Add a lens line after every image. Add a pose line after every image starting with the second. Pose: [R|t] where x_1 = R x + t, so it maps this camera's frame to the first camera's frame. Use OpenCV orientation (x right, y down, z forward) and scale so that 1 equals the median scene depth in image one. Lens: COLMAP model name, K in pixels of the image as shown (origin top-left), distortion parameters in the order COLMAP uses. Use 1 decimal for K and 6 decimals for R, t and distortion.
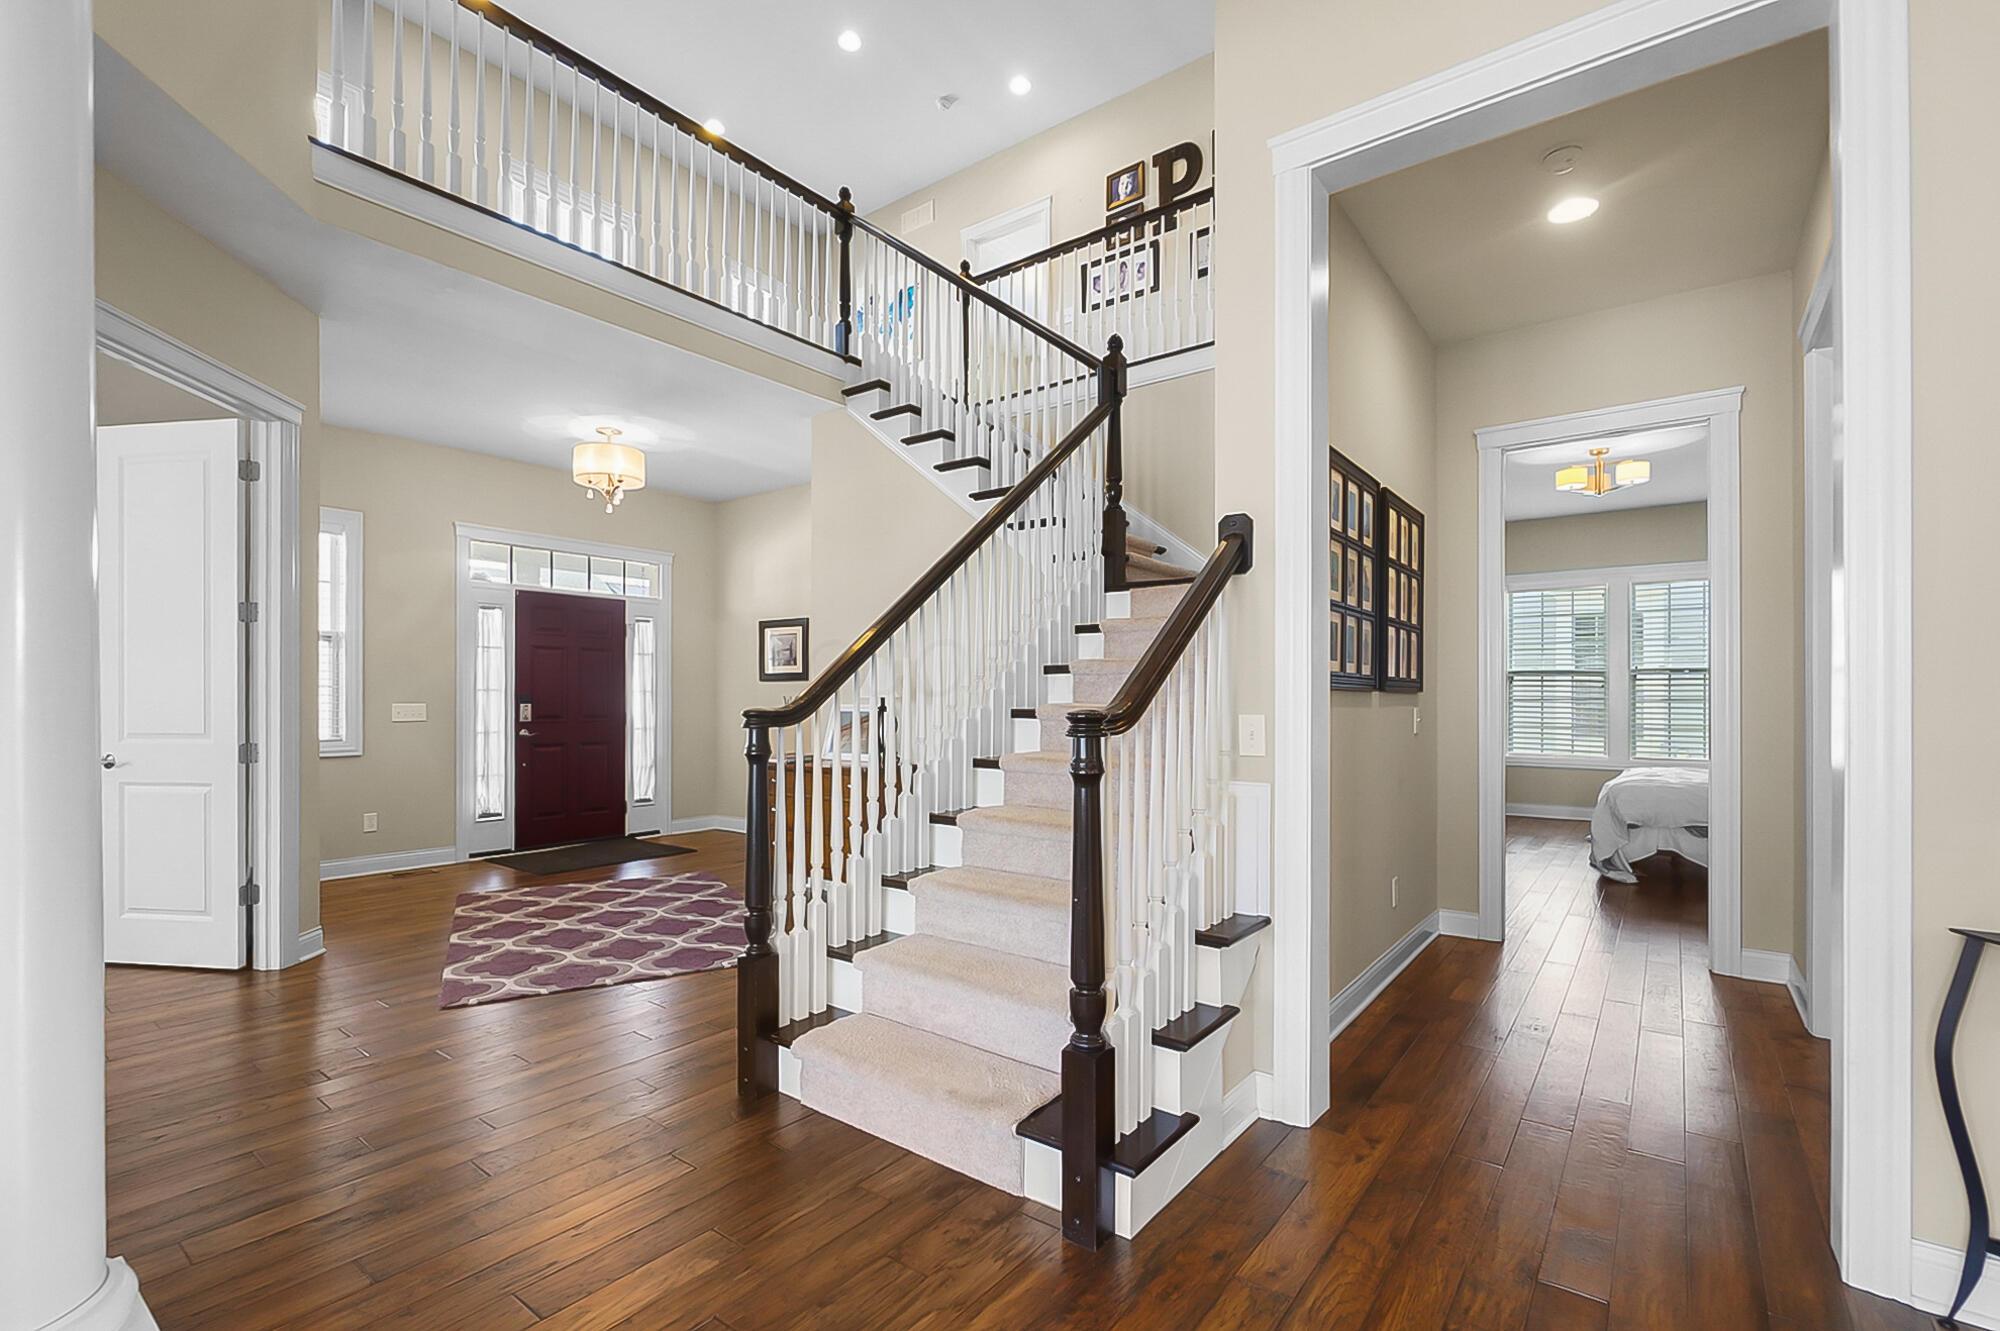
lens RADIAL K [[872.9, 0, 963.6], [0, 872.9, 692.2], [0, 0, 1]] dist [0.004617, -0.002773]
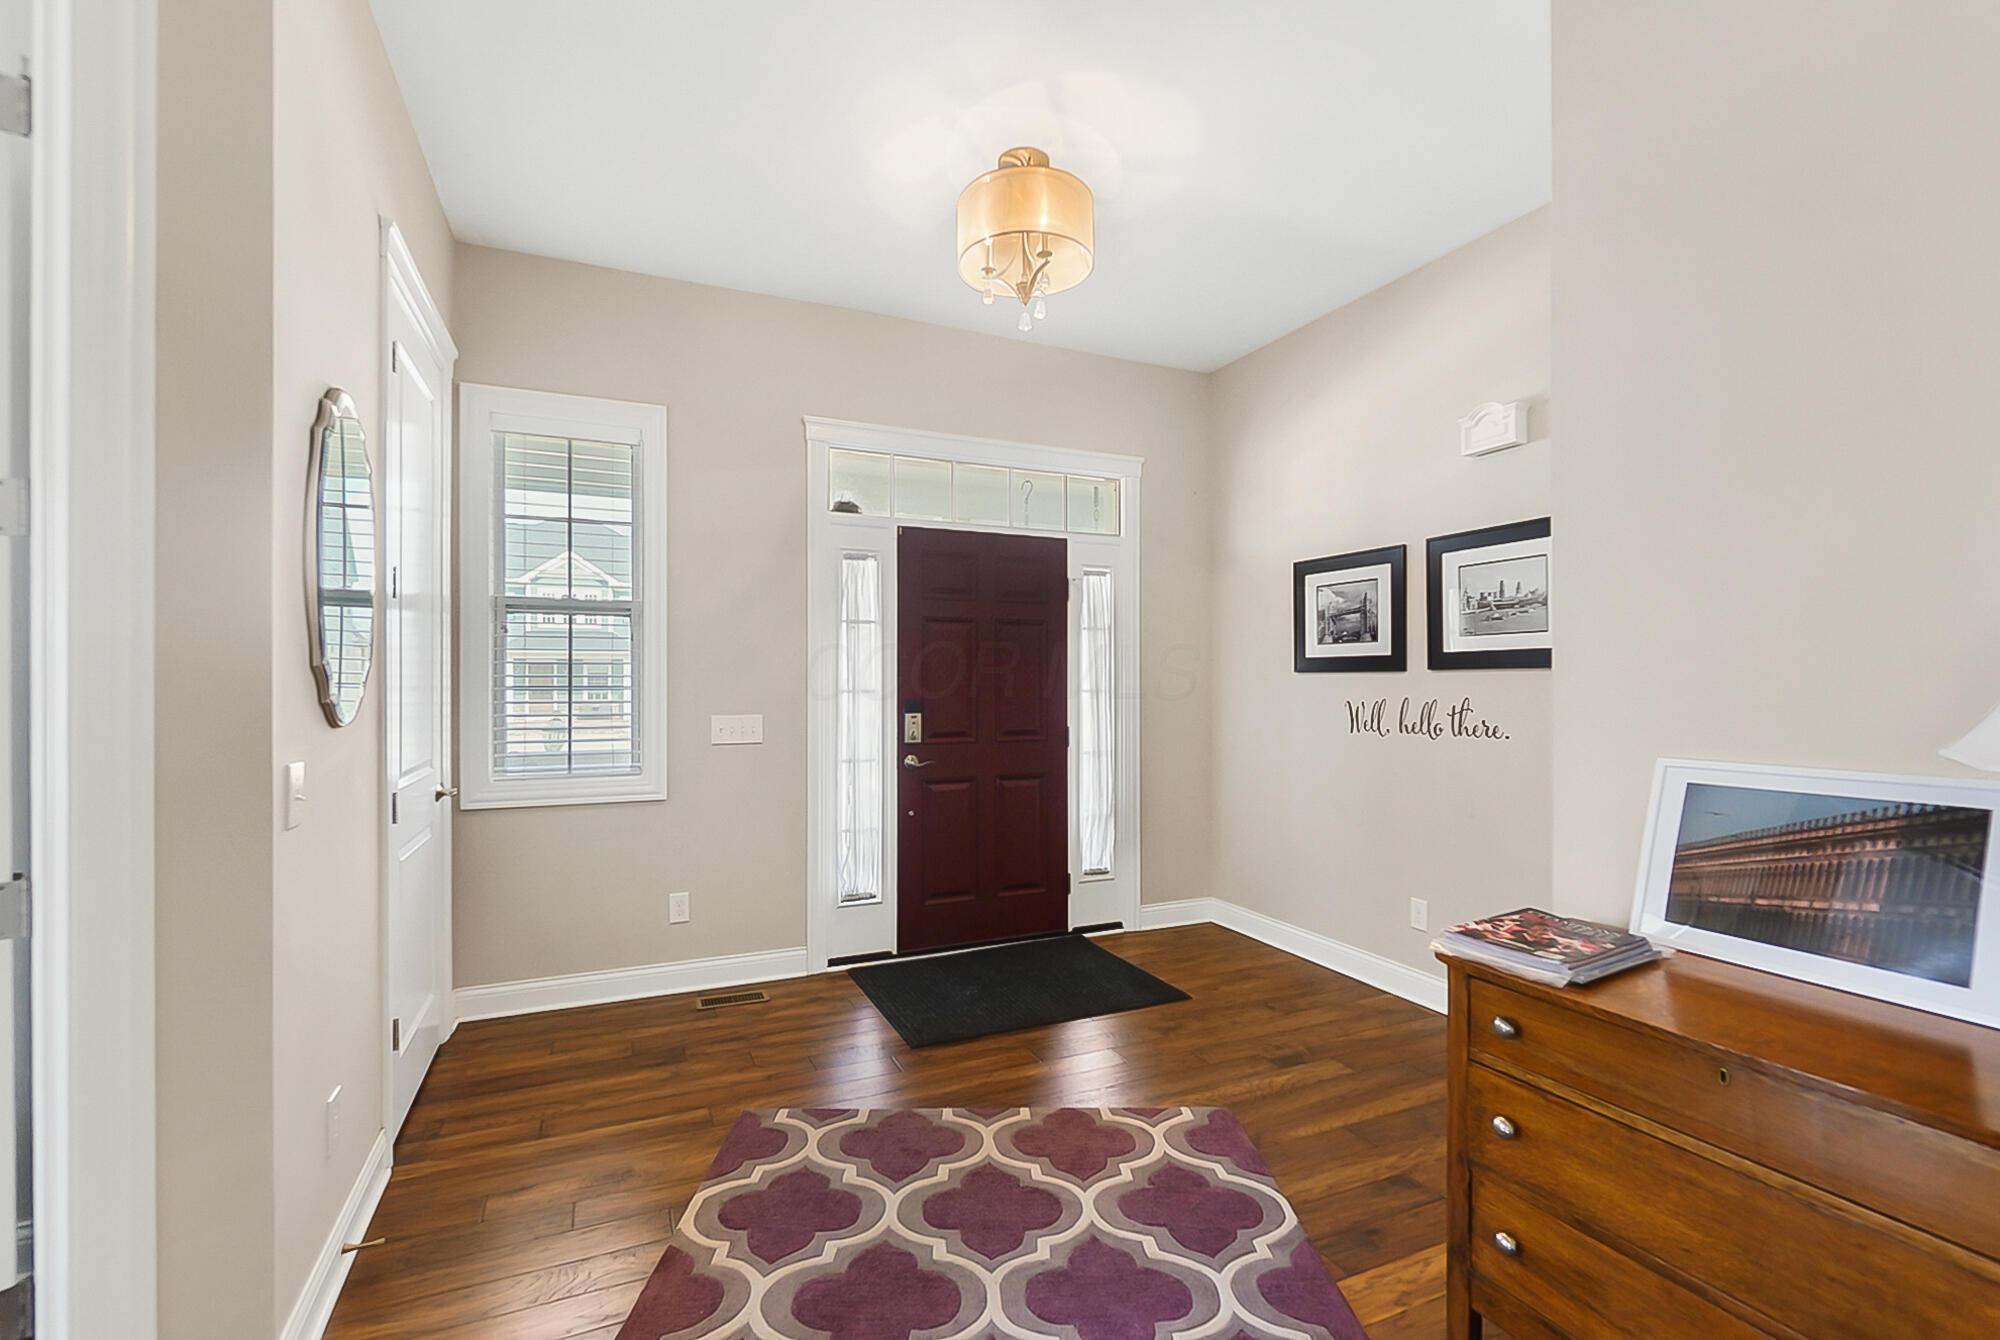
lens RADIAL K [[881.8, 0, 998.0], [0, 881.8, 671.0], [0, 0, 1]] dist [-0.000723, -0.002923]
pose [[0.895075, -0.004981, -0.445888, -0.169147], [0.004501, 0.999988, -0.002136, -0.013916], [0.445894, -0.000095, 0.895086, 0.462305]]
